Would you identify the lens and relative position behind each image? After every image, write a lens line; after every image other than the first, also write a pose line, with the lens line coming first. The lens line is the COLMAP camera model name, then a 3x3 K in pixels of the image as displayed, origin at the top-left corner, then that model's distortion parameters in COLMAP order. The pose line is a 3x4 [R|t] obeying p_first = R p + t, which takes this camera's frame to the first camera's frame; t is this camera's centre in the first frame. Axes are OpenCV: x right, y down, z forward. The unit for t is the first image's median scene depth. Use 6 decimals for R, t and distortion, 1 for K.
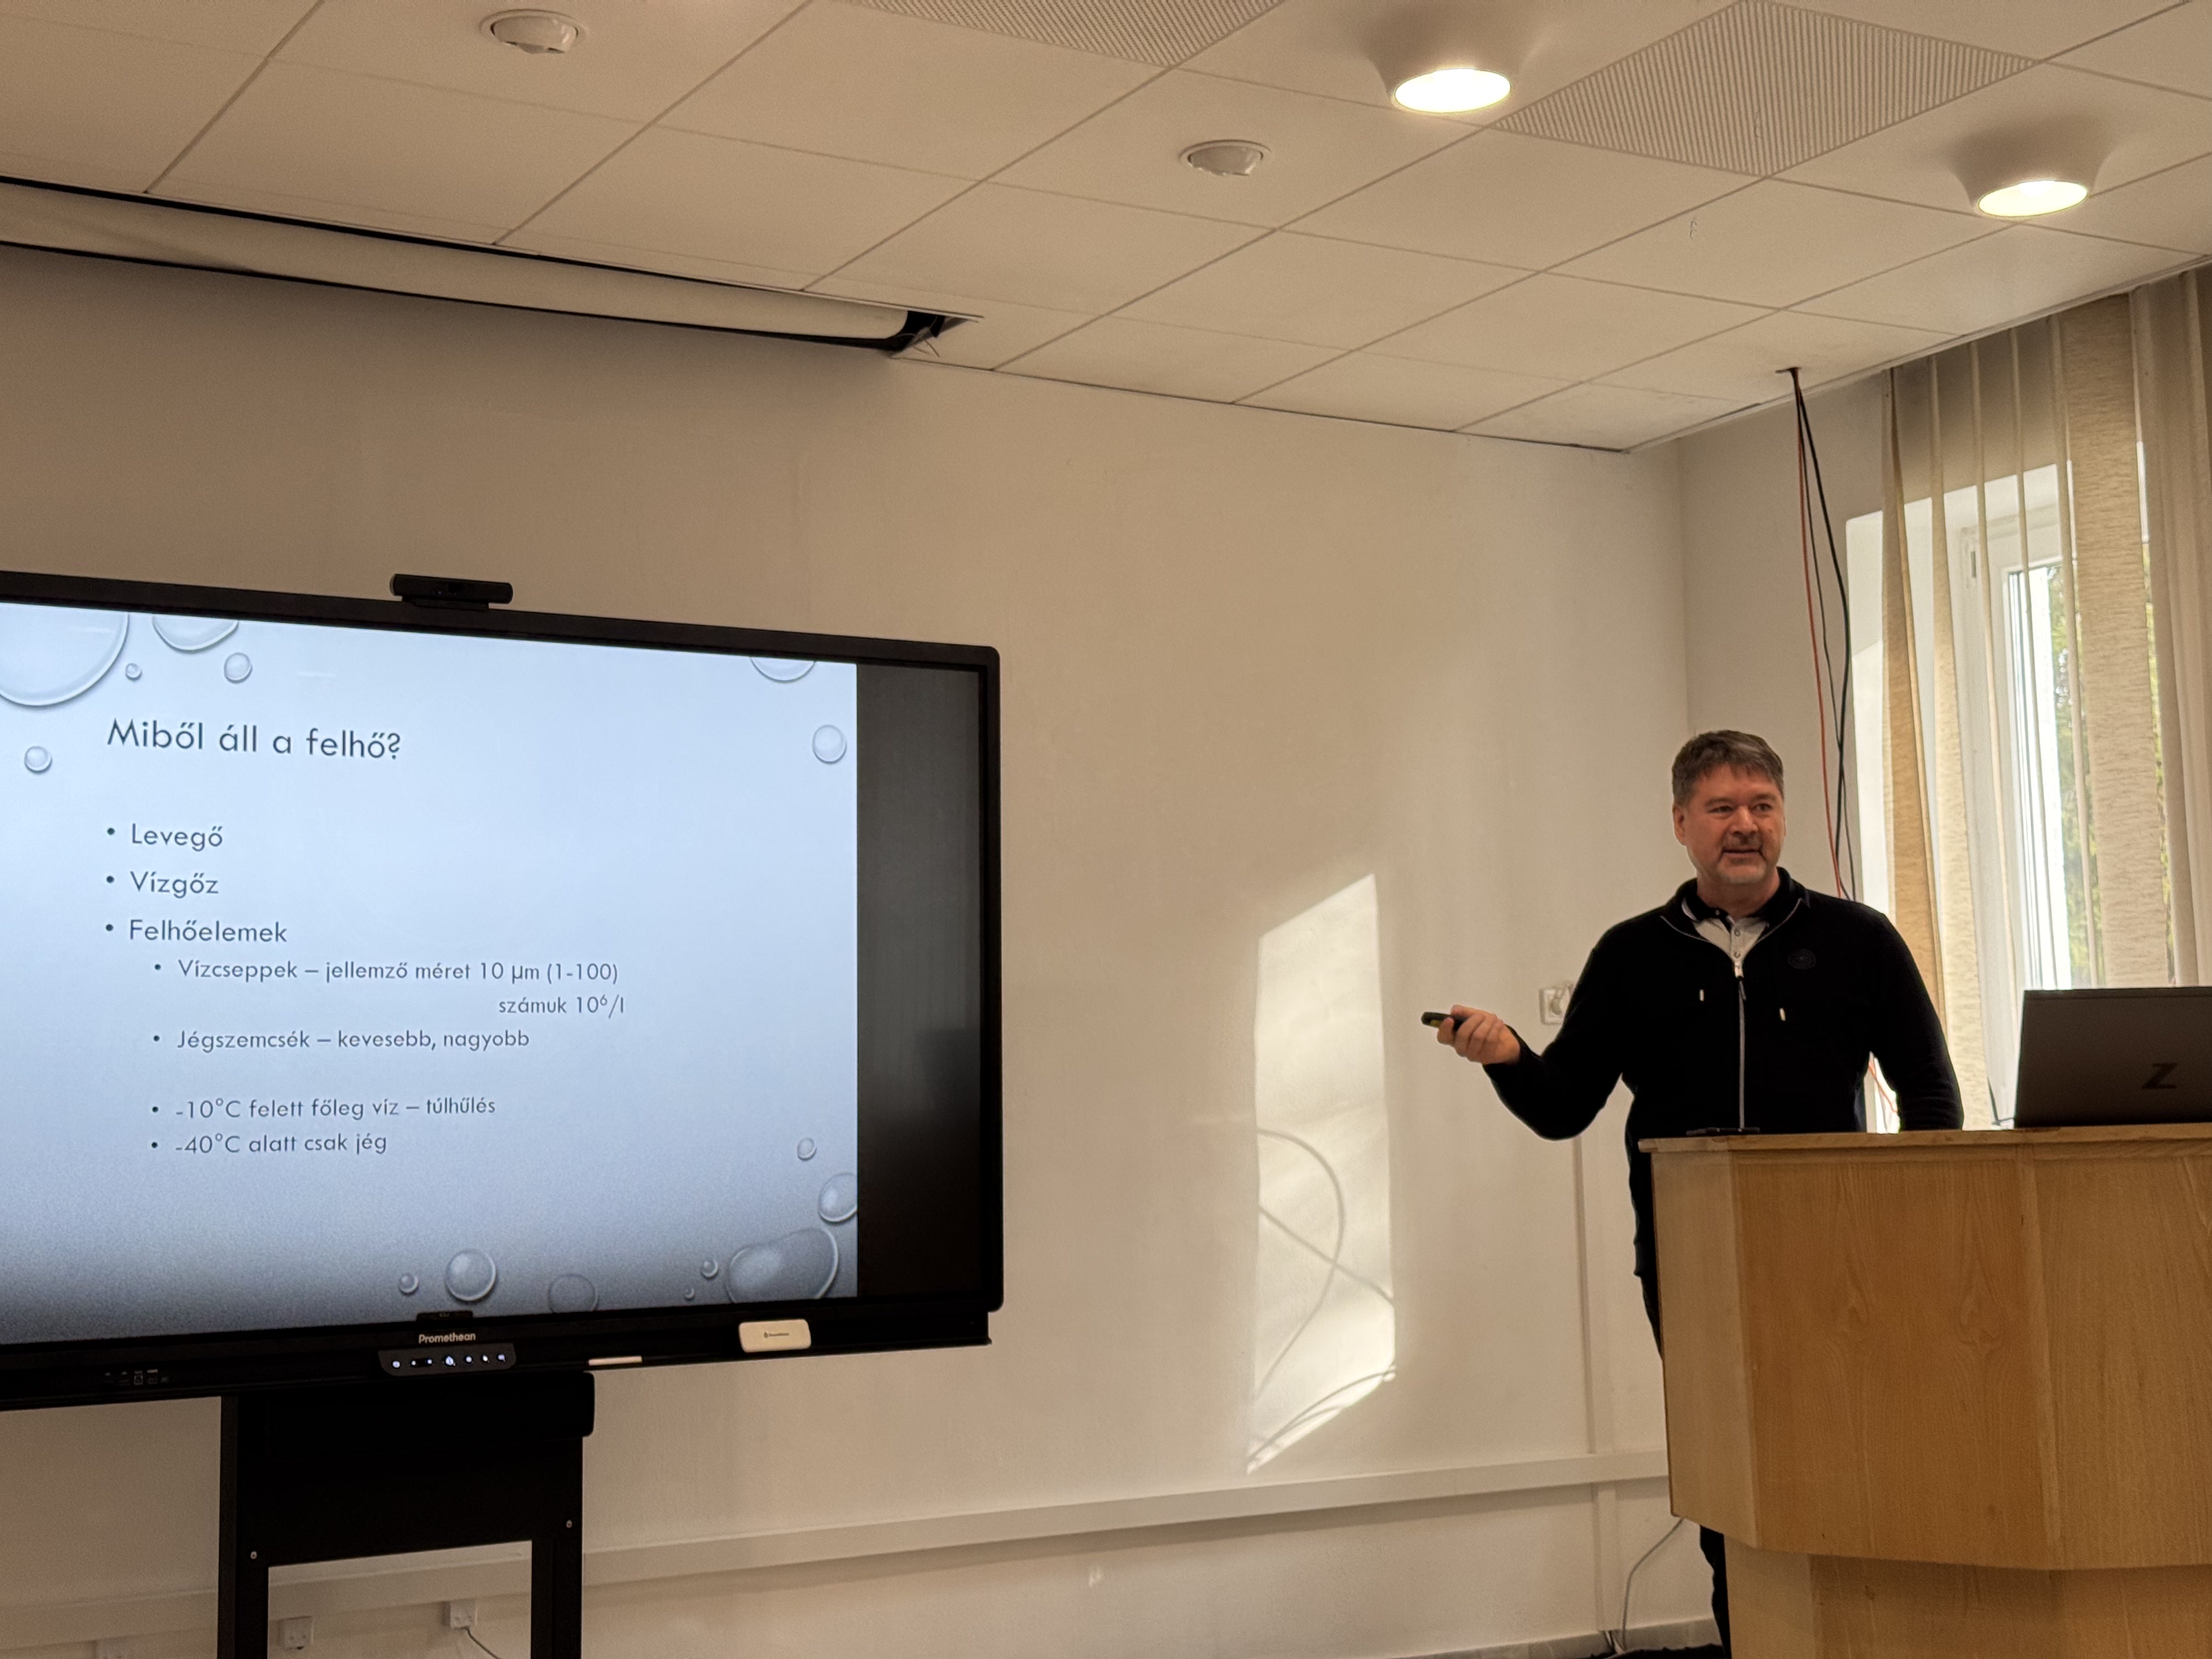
lens RADIAL K [[3052.2, 0, 1079.2], [0, 3052.2, 827.8], [0, 0, 1]] dist [0.114761, -0.021501]
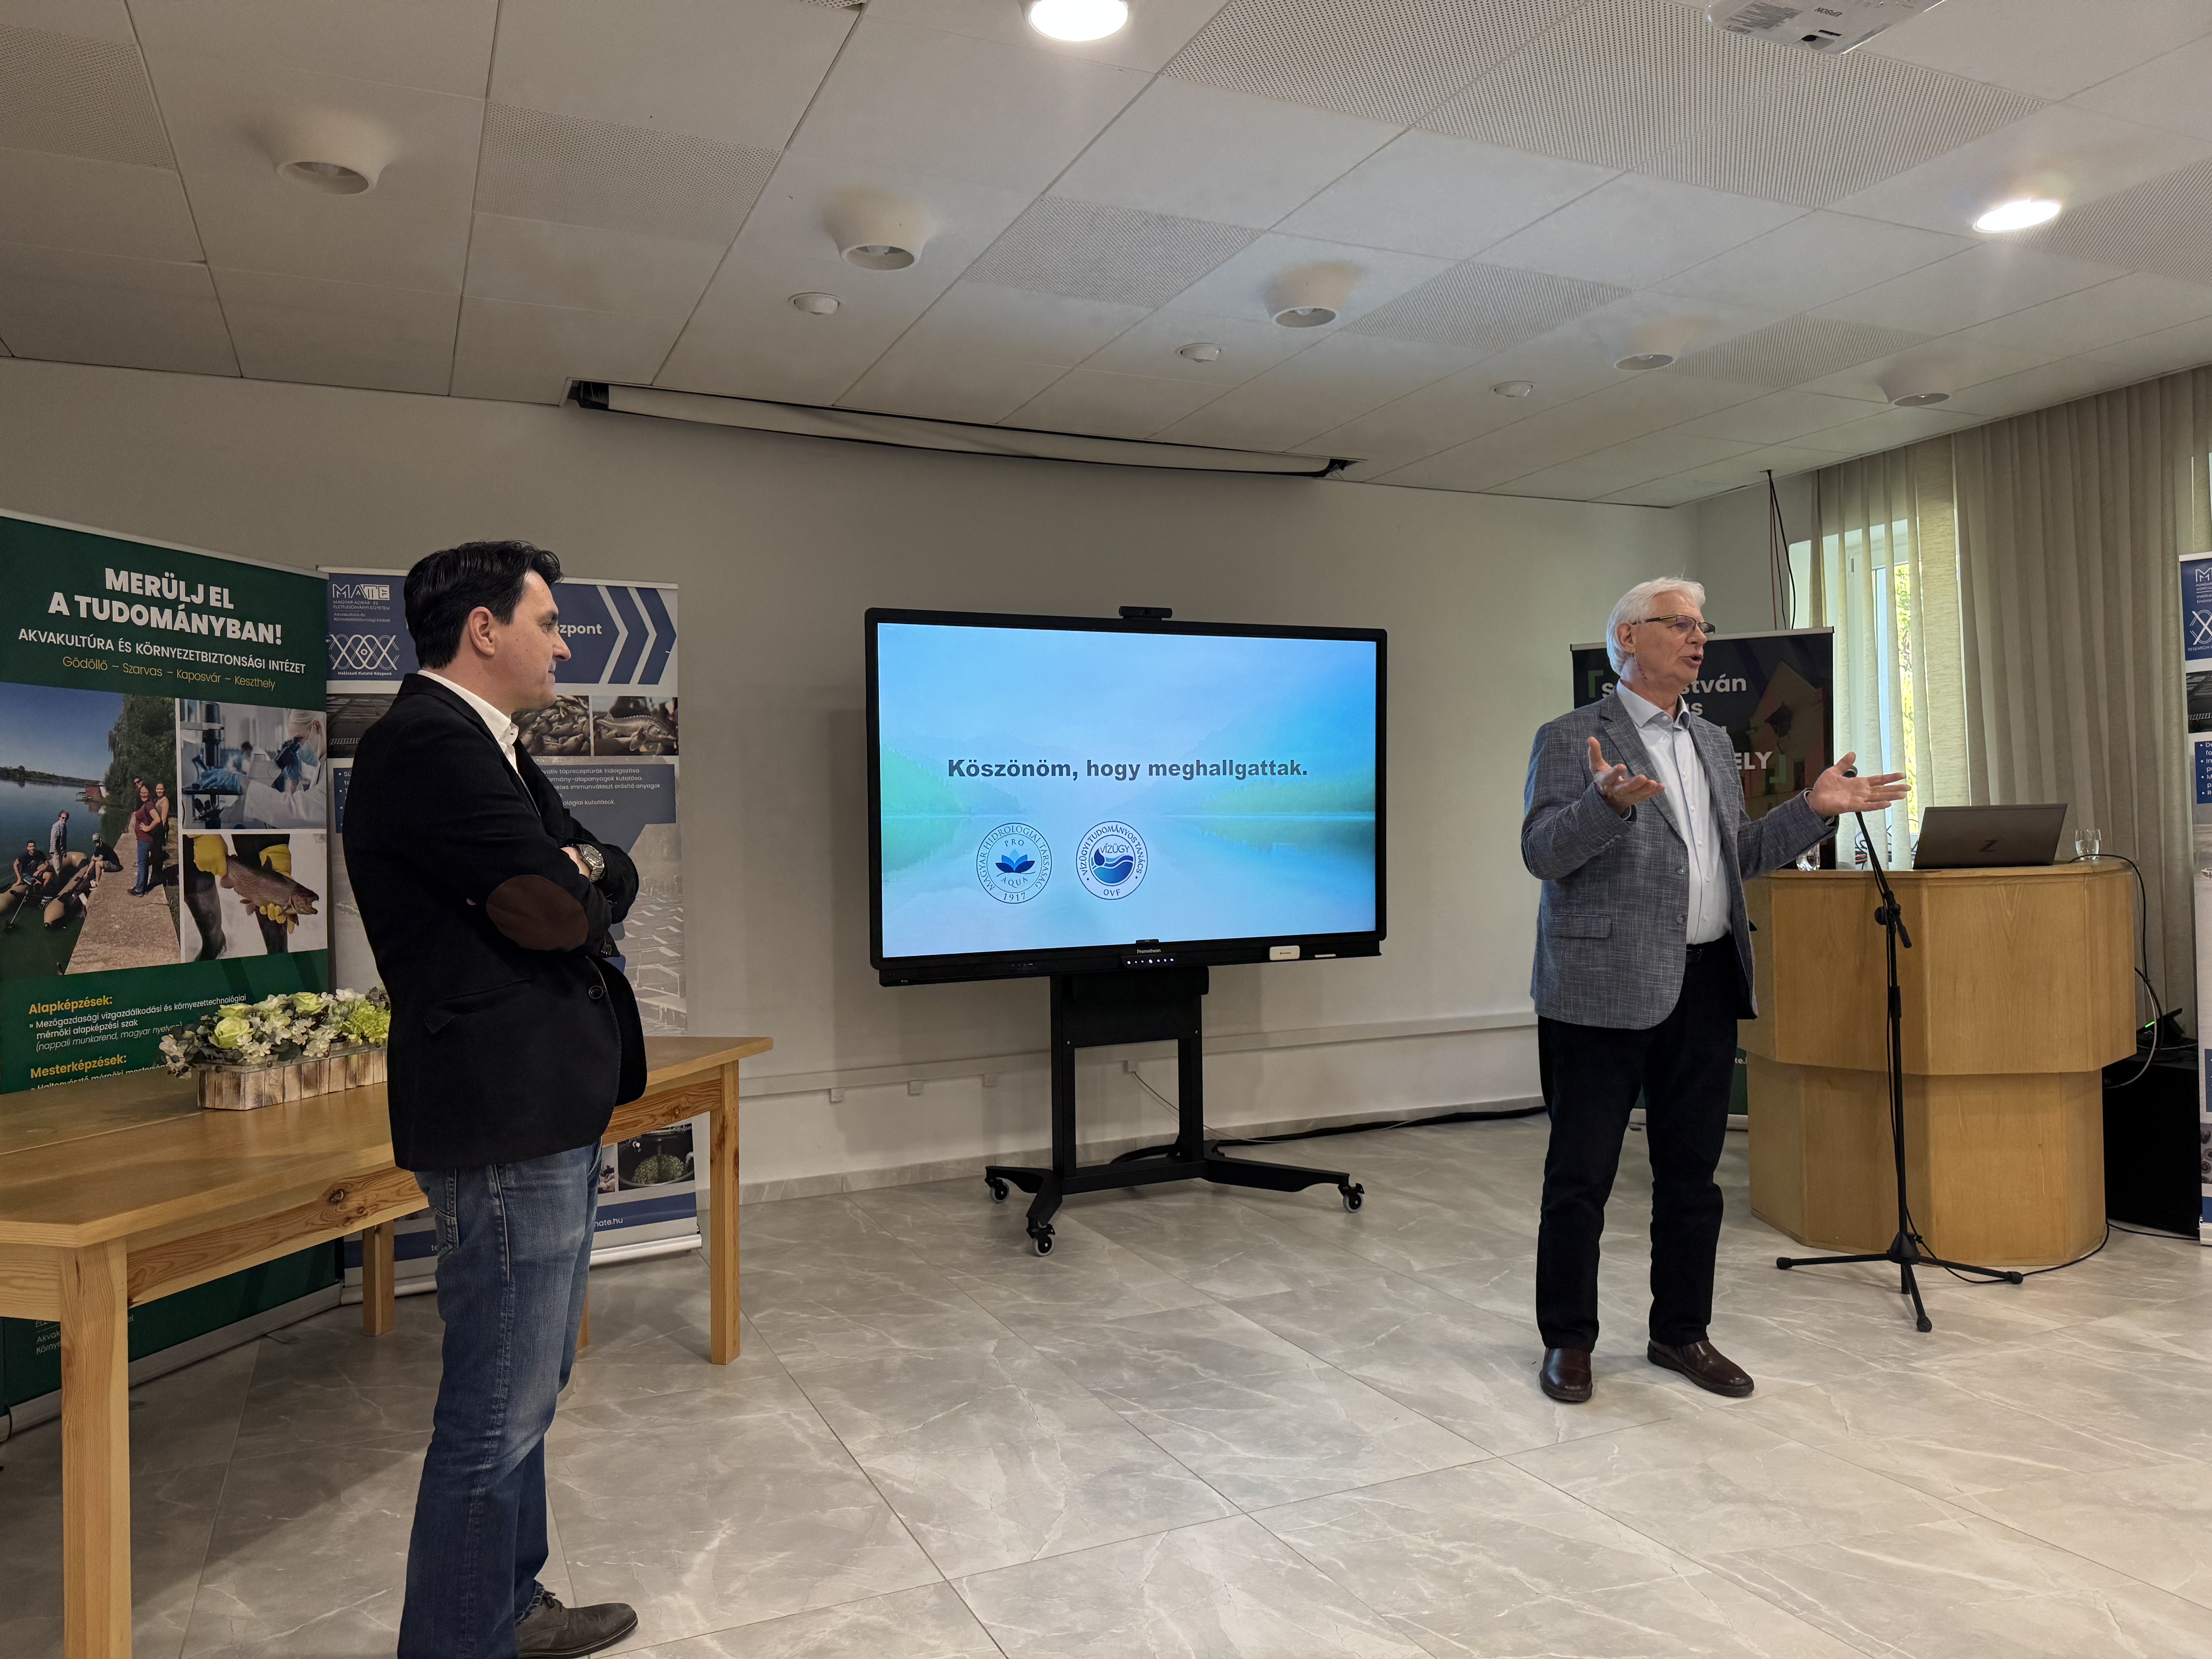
lens RADIAL K [[1544.5, 0, 1100.5], [0, 1544.5, 838.5], [0, 0, 1]] dist [0.075714, -0.090827]
pose [[0.993148, 0.005550, -0.116733, -0.098934], [0.007814, 0.993483, 0.113715, -0.039390], [0.116604, -0.113848, 0.986632, -0.091724]]
